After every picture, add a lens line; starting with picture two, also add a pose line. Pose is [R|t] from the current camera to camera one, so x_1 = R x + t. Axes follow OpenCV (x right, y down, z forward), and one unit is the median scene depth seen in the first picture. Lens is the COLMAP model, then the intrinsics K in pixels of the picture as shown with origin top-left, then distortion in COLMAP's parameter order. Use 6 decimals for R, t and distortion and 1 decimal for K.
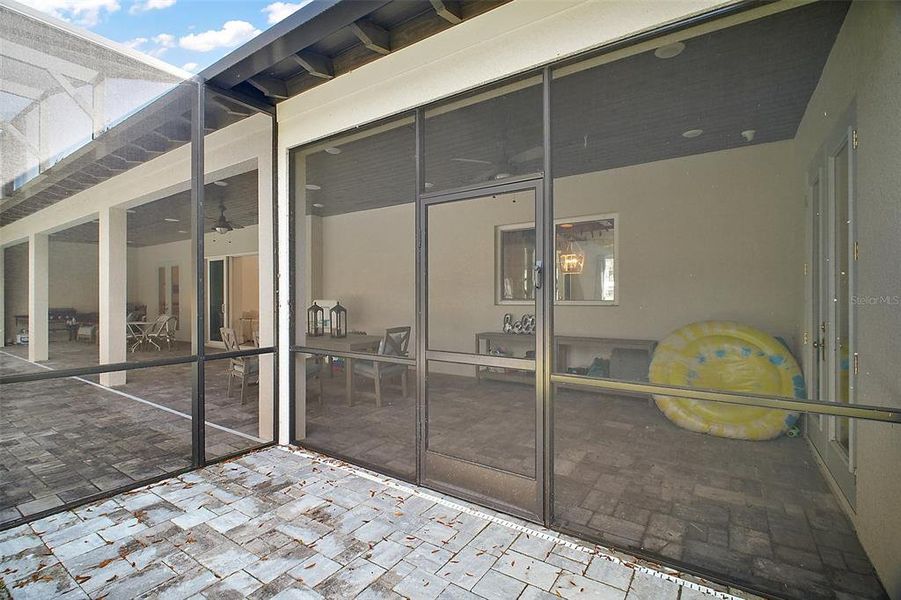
lens RADIAL K [[419.9, 0, 446.0], [0, 419.9, 300.5], [0, 0, 1]] dist [-0.005037, -0.005715]
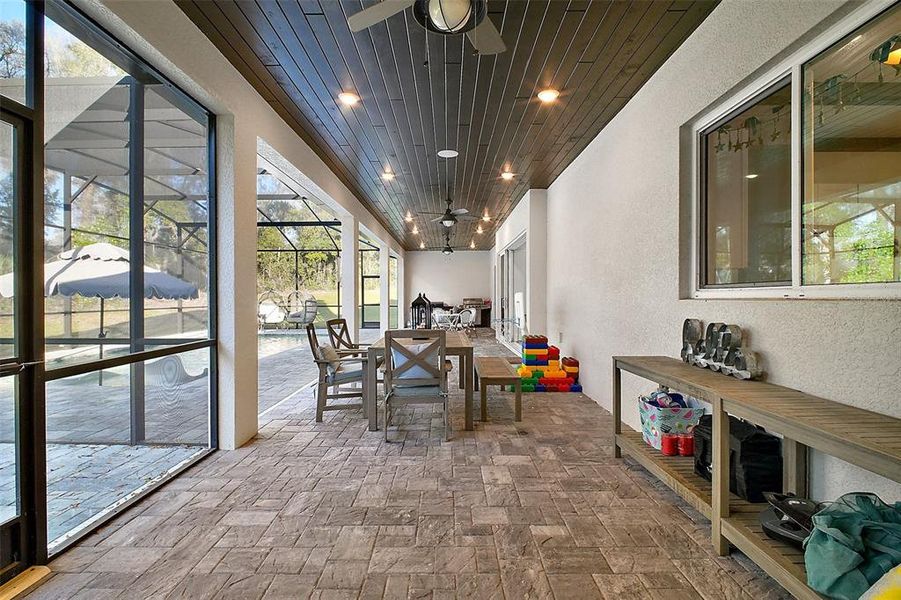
lens RADIAL K [[419.9, 0, 432.5], [0, 419.9, 293.1], [0, 0, 1]] dist [-0.005037, -0.005715]
pose [[0.534364, -0.012257, -0.845166, 0.547977], [0.002560, 0.999914, -0.012882, 0.017607], [0.845251, 0.004720, 0.534349, 0.791872]]
